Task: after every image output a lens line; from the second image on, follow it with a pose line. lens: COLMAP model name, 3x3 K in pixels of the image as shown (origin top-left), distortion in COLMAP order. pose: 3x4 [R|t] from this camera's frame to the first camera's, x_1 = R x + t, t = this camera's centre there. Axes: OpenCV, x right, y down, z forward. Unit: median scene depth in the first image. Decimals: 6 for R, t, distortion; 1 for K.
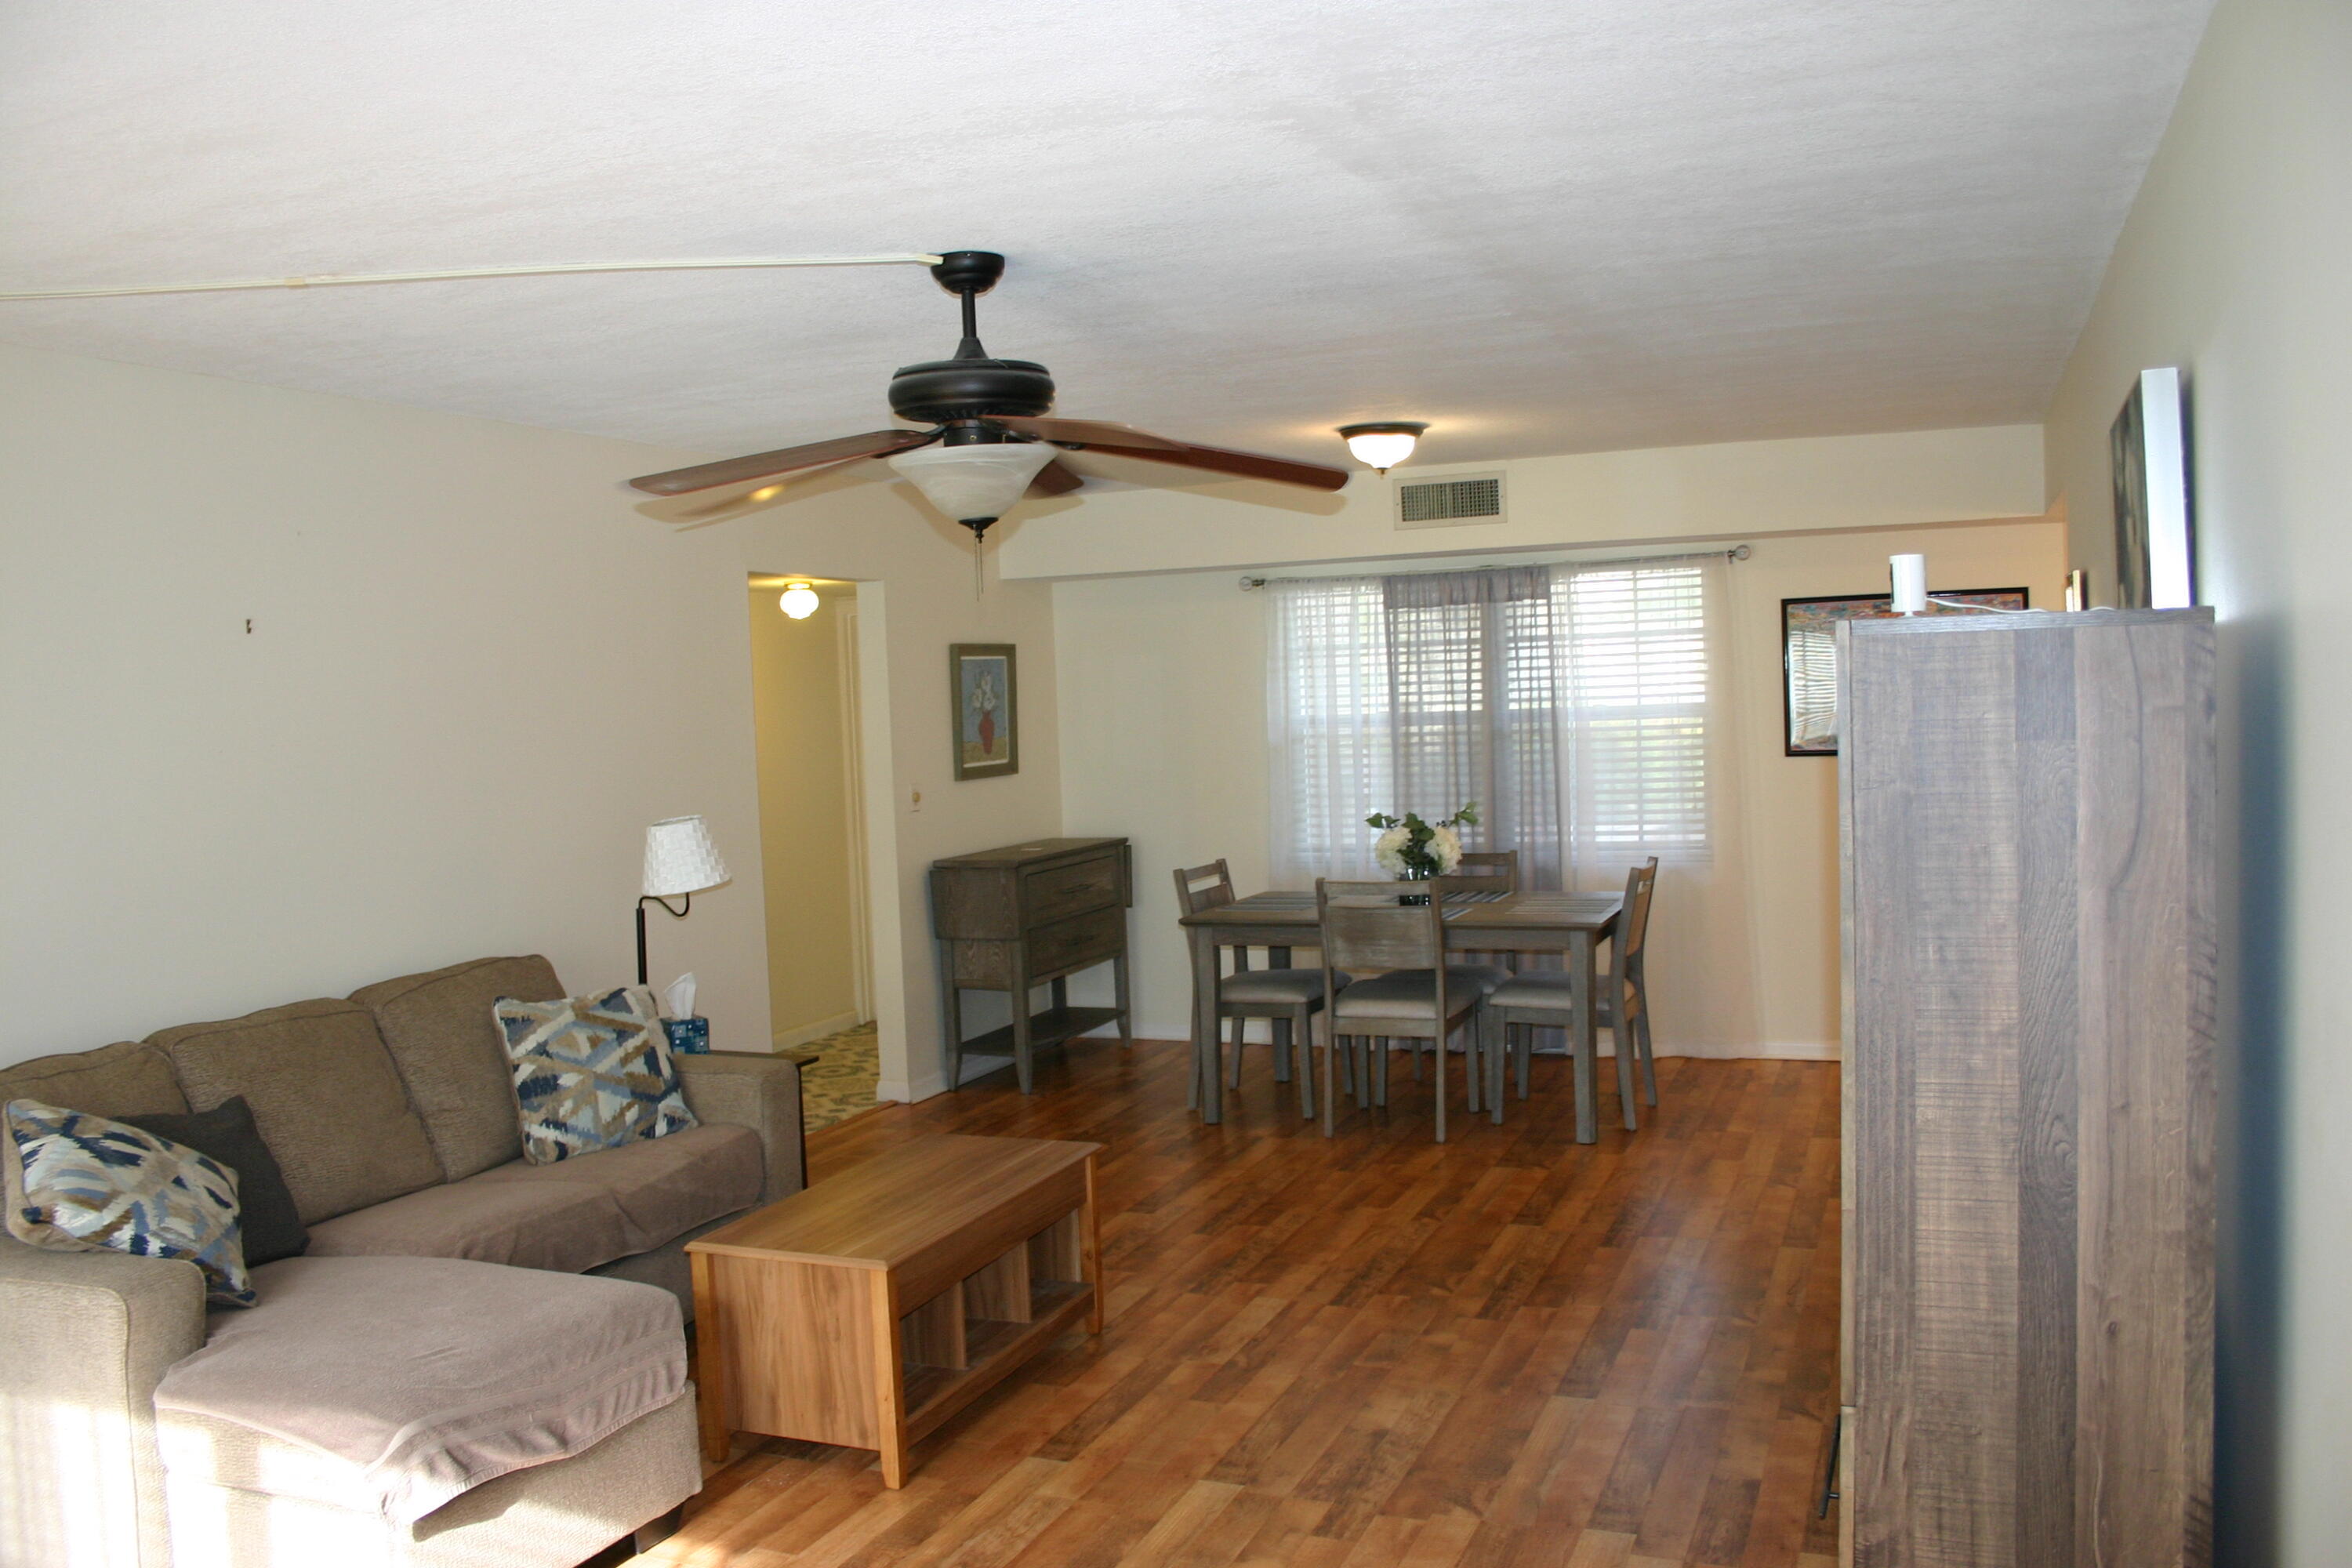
lens RADIAL K [[1894.4, 0, 1159.7], [0, 1894.4, 792.5], [0, 0, 1]] dist [-0.153916, 0.124881]
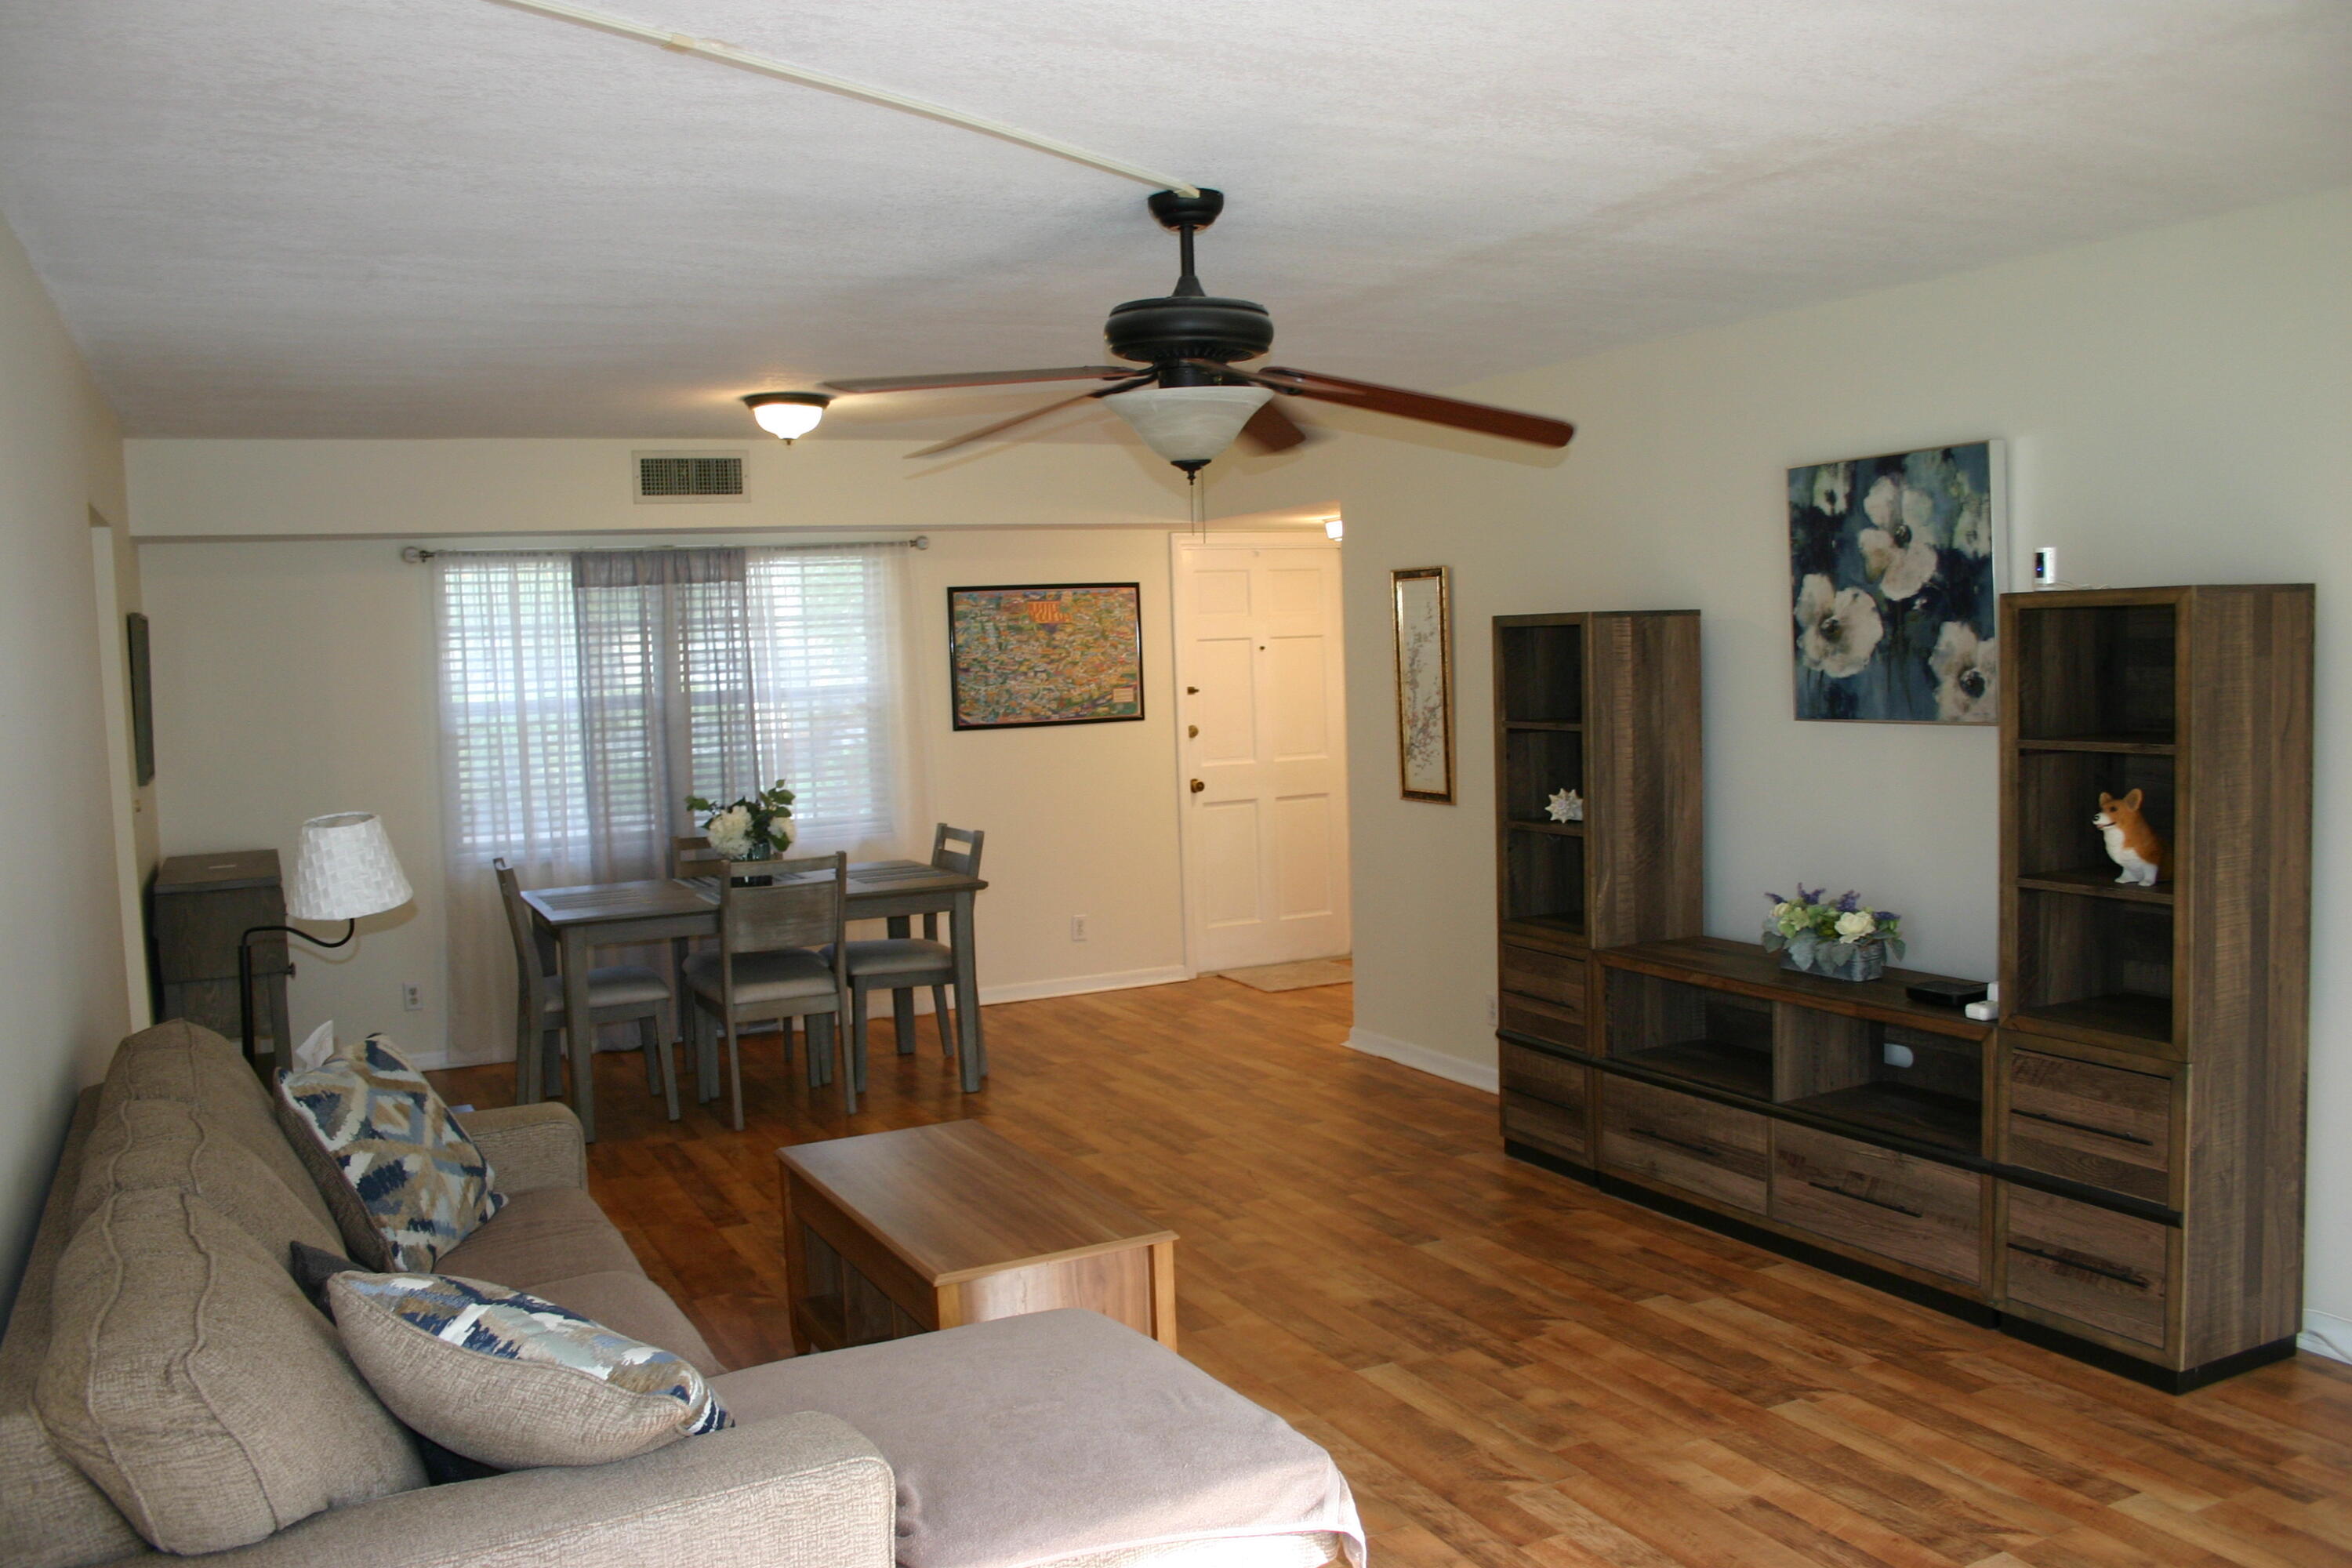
lens RADIAL K [[1894.4, 0, 1159.7], [0, 1894.4, 792.5], [0, 0, 1]] dist [-0.153916, 0.124881]
pose [[0.652063, -0.043177, 0.756934, -0.416484], [0.049366, 0.998676, 0.014440, 0.006562], [-0.756556, 0.027951, 0.653332, 0.179404]]
